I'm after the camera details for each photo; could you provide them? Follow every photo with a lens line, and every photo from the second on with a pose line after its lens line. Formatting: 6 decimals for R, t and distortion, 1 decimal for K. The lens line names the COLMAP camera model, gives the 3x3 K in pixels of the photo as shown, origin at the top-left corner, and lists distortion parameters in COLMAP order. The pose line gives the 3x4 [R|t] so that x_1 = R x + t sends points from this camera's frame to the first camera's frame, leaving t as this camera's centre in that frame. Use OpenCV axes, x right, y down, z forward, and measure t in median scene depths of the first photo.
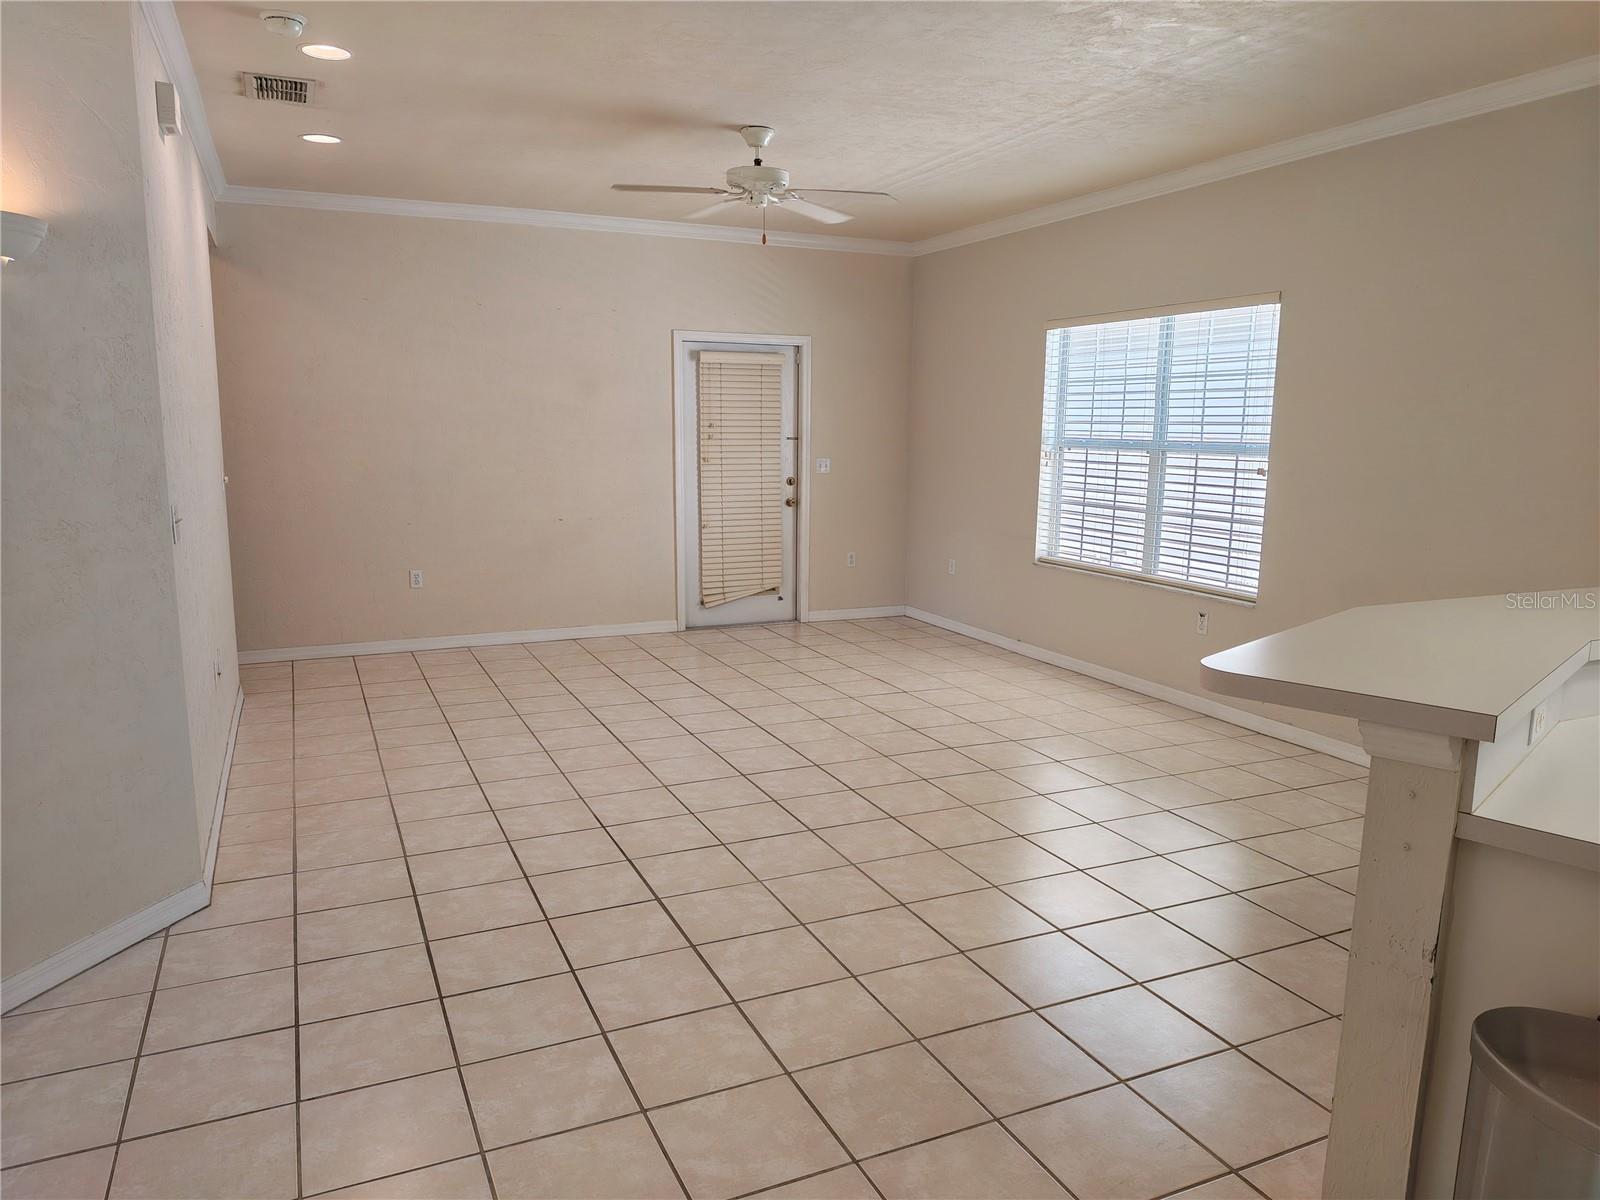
lens RADIAL K [[1109.2, 0, 816.4], [0, 1109.2, 602.9], [0, 0, 1]] dist [0.086864, -0.162448]
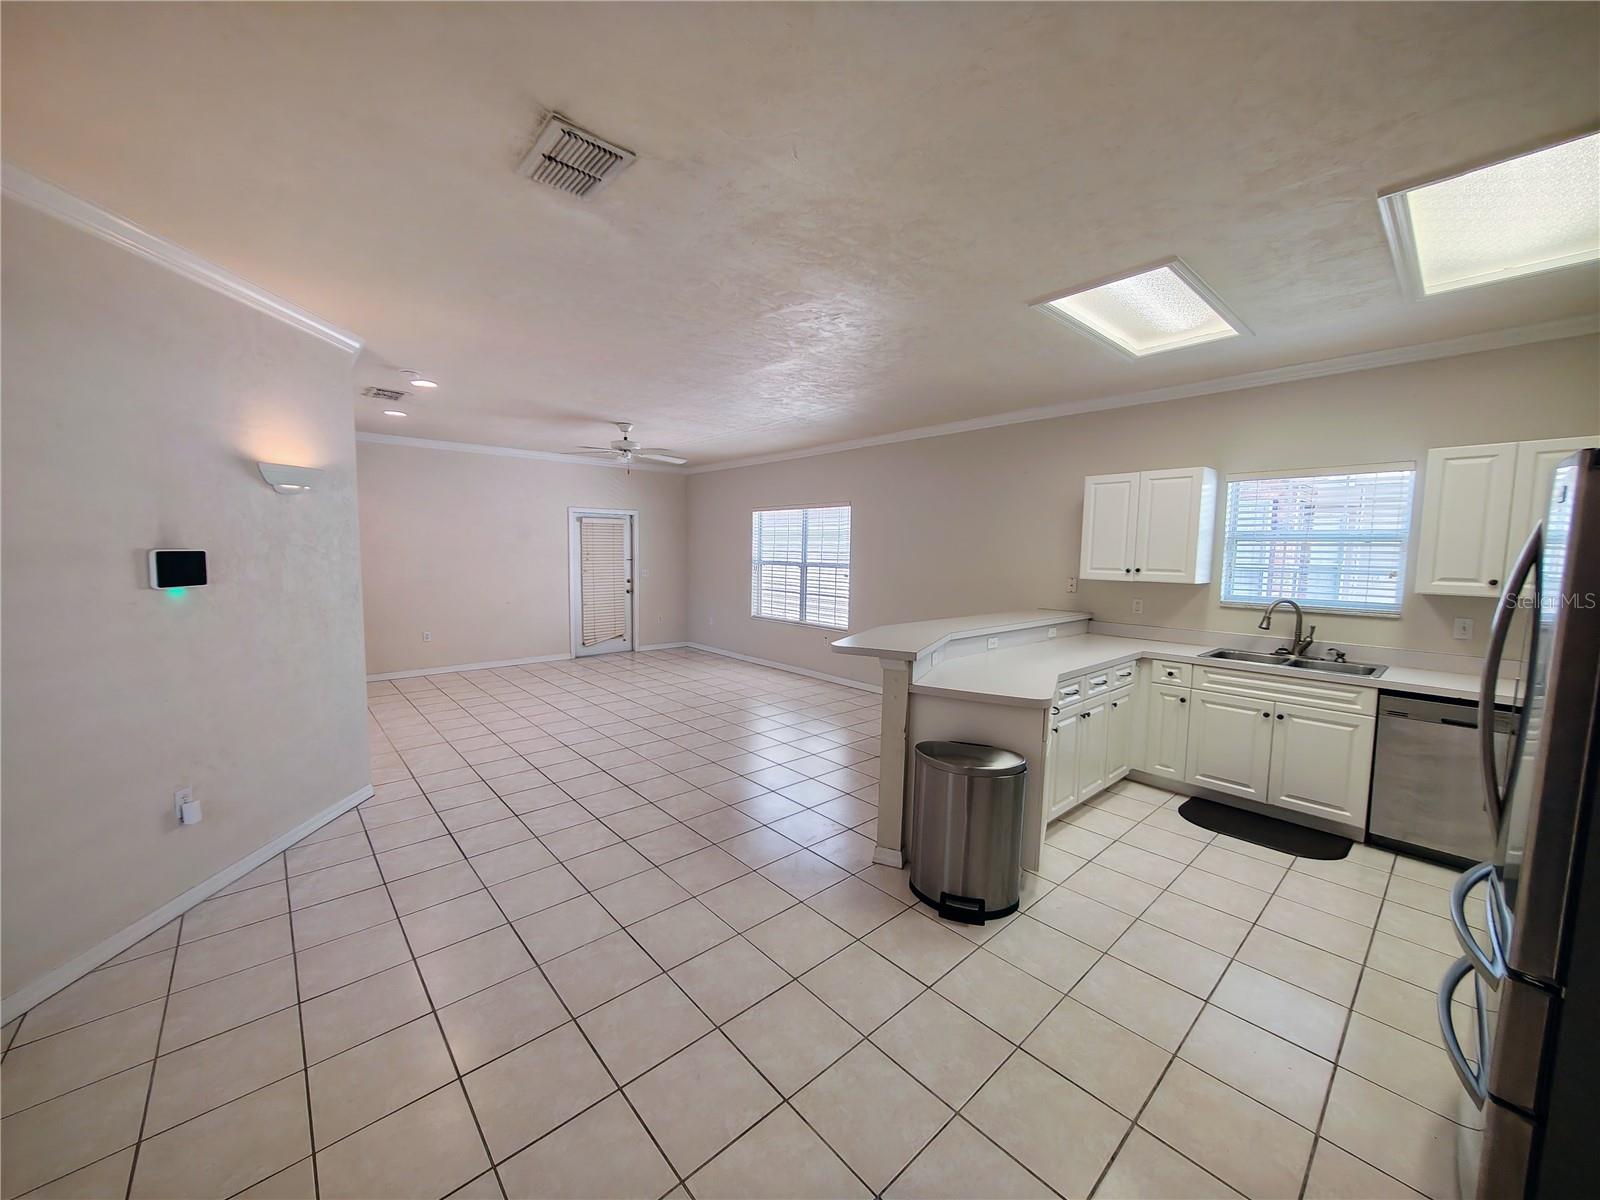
lens RADIAL K [[608.3, 0, 792.9], [0, 608.3, 599.1], [0, 0, 1]] dist [-0.000424, -0.000265]
pose [[0.958610, -0.021812, 0.283884, -0.072231], [0.042847, 0.996758, -0.068098, 0.013985], [-0.281479, 0.077443, 0.956437, -0.181044]]
